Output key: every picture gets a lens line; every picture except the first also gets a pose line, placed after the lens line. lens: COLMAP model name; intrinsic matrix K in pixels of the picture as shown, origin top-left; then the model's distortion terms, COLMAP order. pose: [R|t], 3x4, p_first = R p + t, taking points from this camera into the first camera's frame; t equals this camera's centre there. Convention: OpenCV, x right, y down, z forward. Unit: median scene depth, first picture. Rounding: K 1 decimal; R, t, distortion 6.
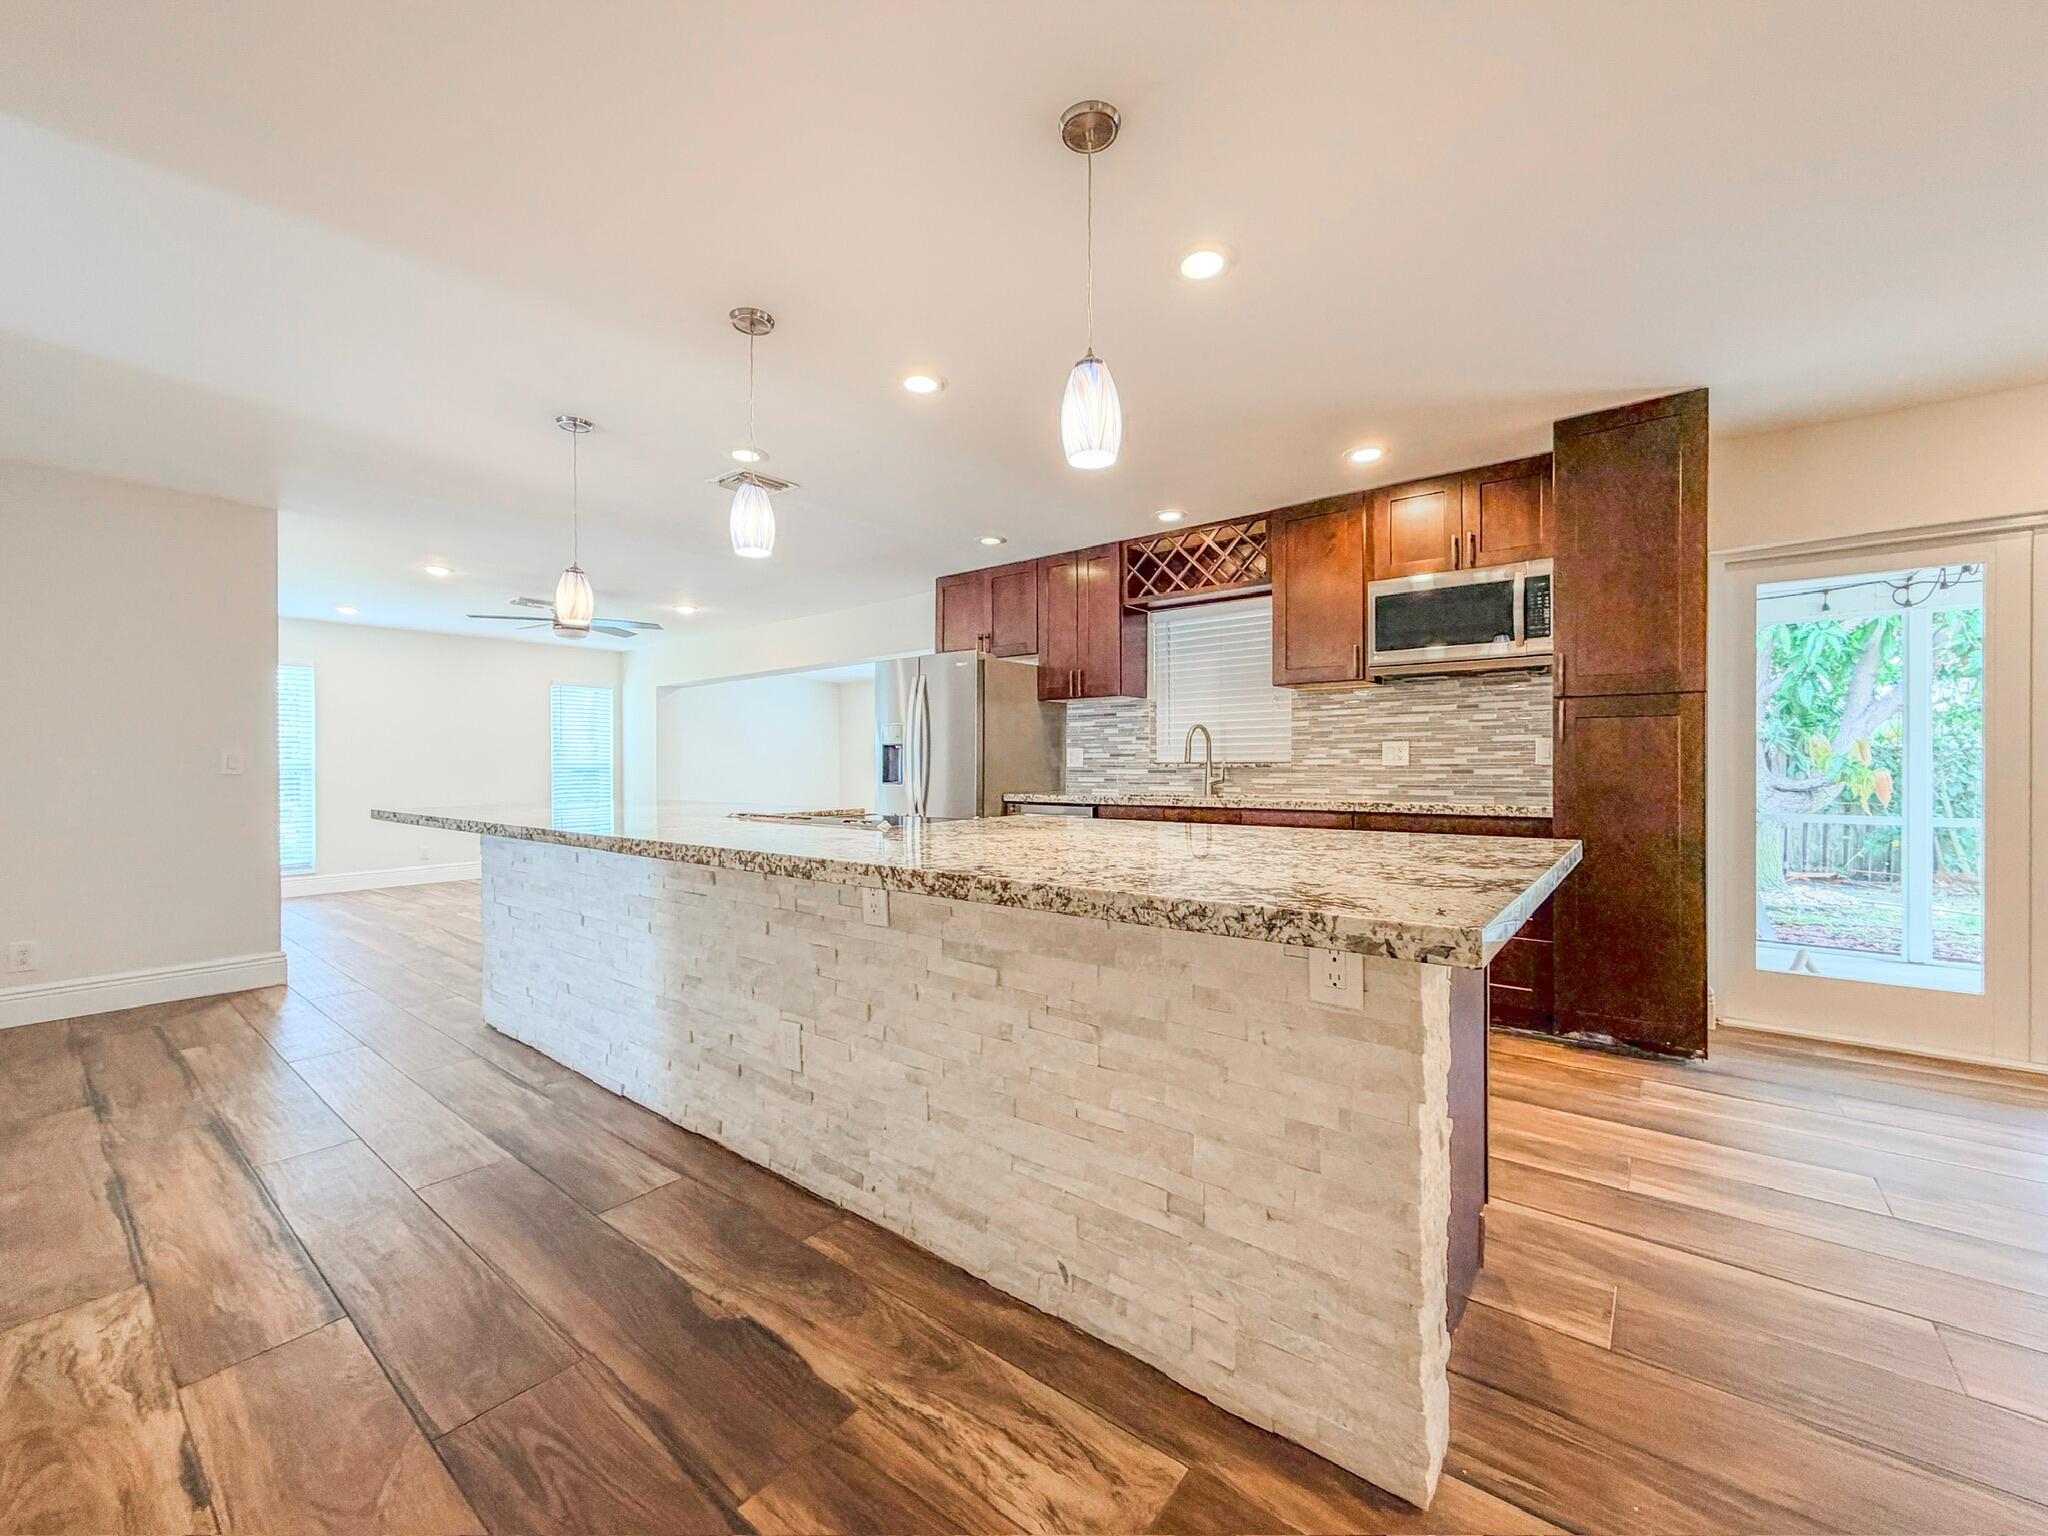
lens RADIAL K [[814.2, 0, 1021.1], [0, 814.2, 767.1], [0, 0, 1]] dist [-0.000870, 0.000032]
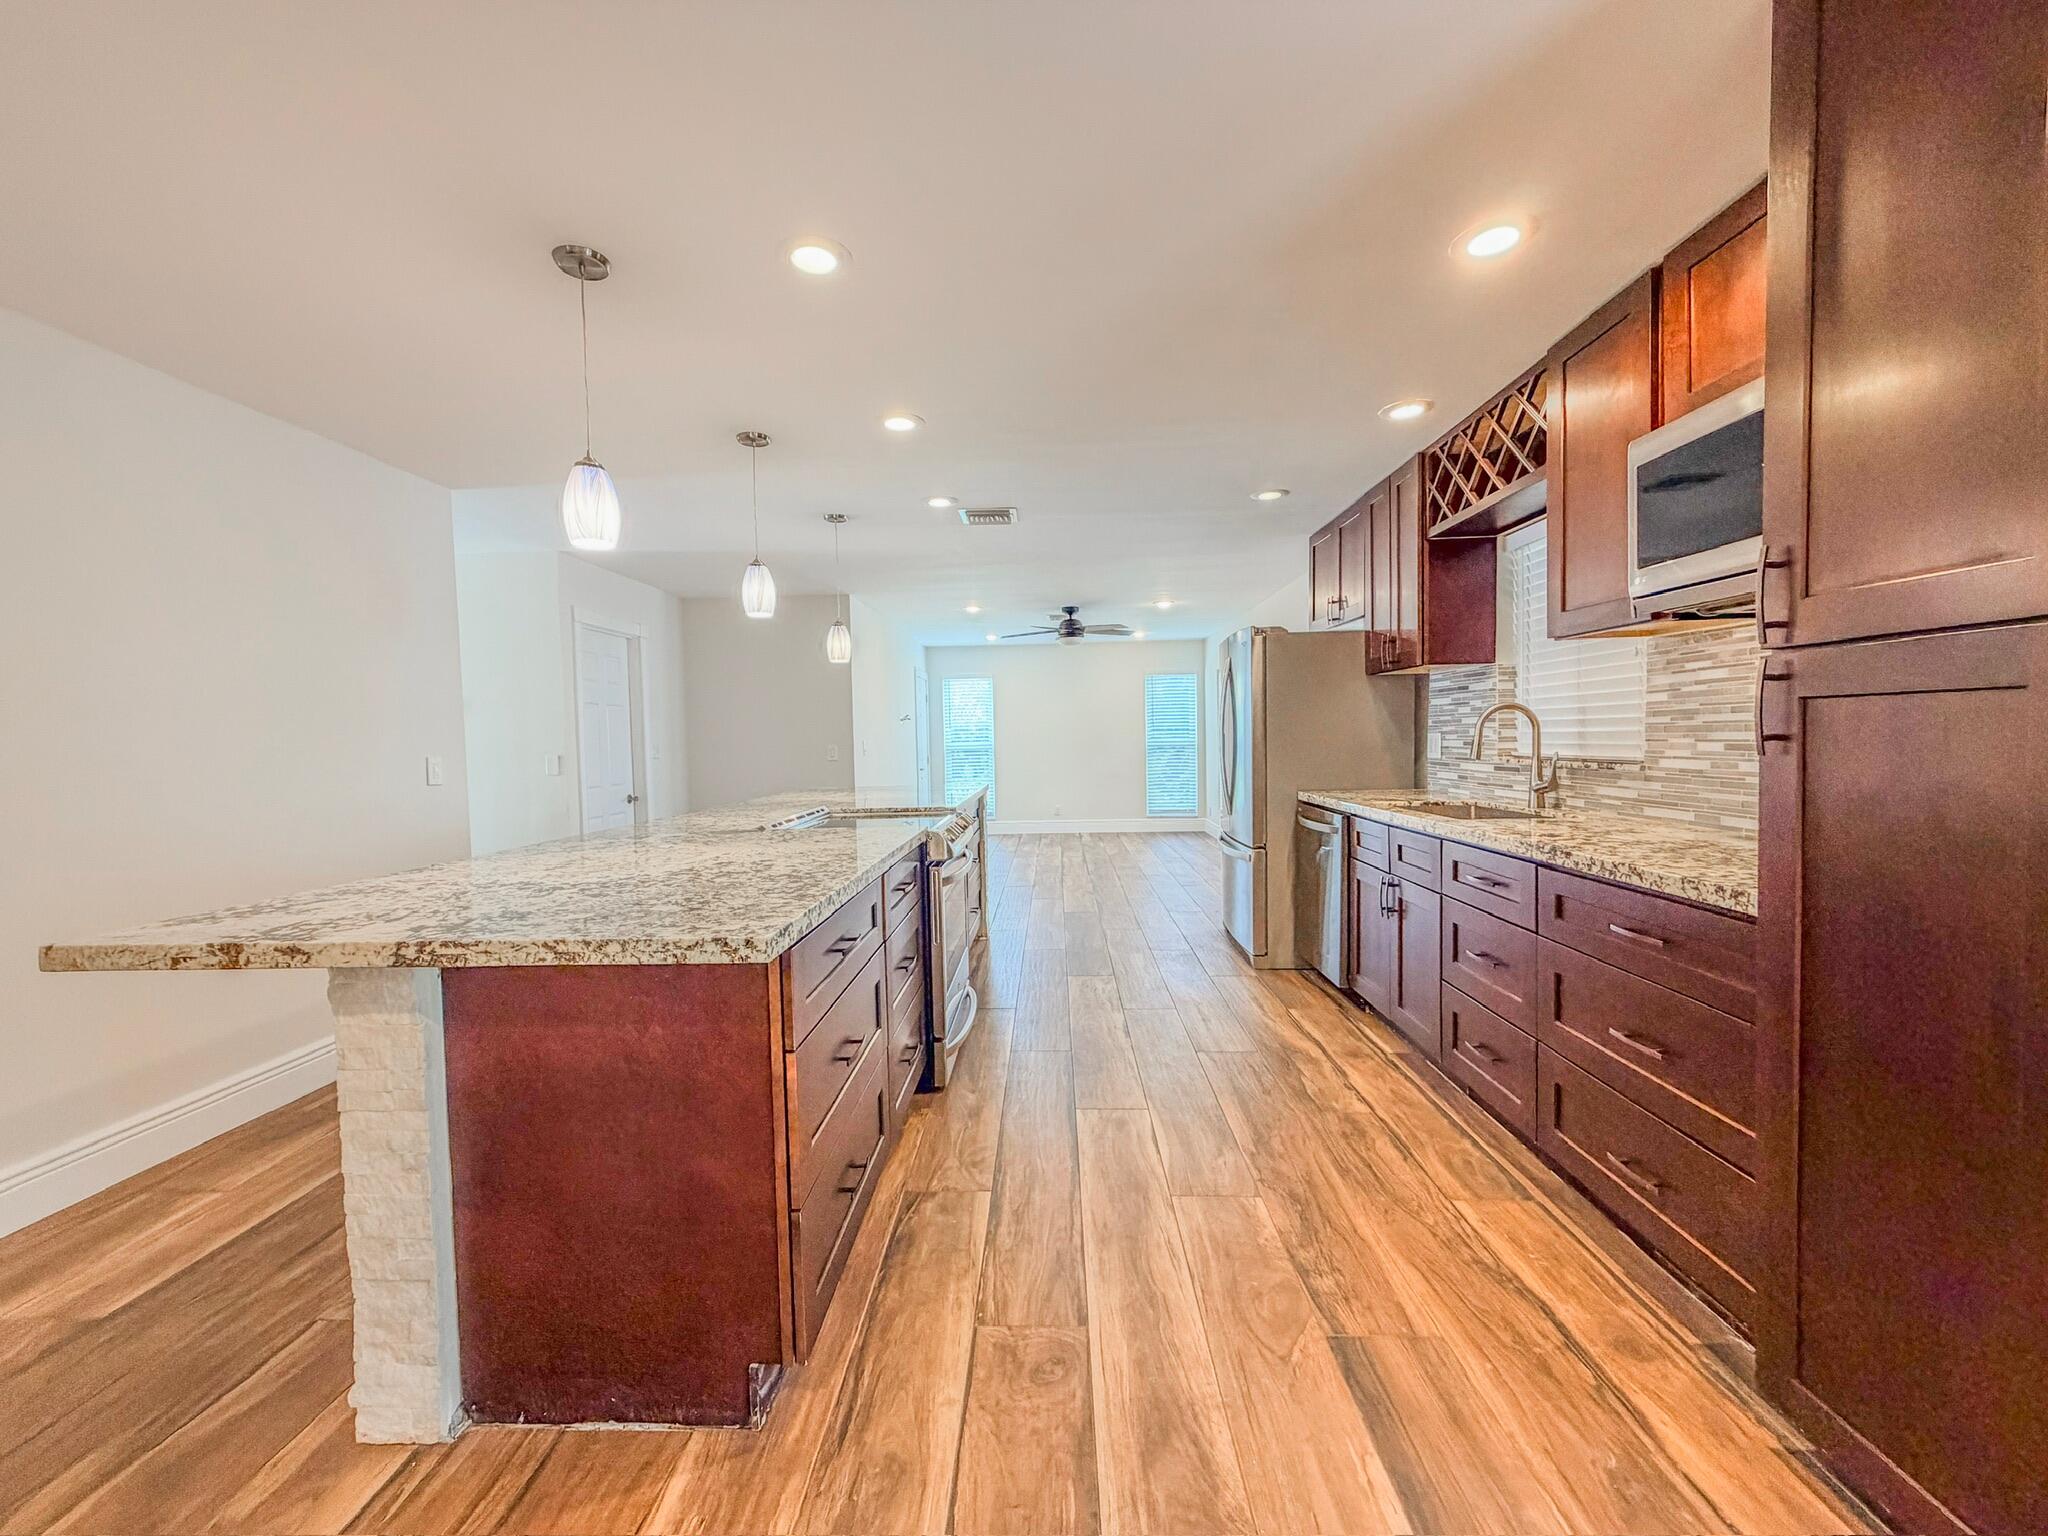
lens RADIAL K [[814.2, 0, 1021.1], [0, 814.2, 767.1], [0, 0, 1]] dist [-0.000870, 0.000032]
pose [[0.592773, 0.022285, -0.805061, 0.871426], [0.015069, 0.999135, 0.038753, -0.052162], [0.805229, -0.035103, 0.591924, 0.476726]]
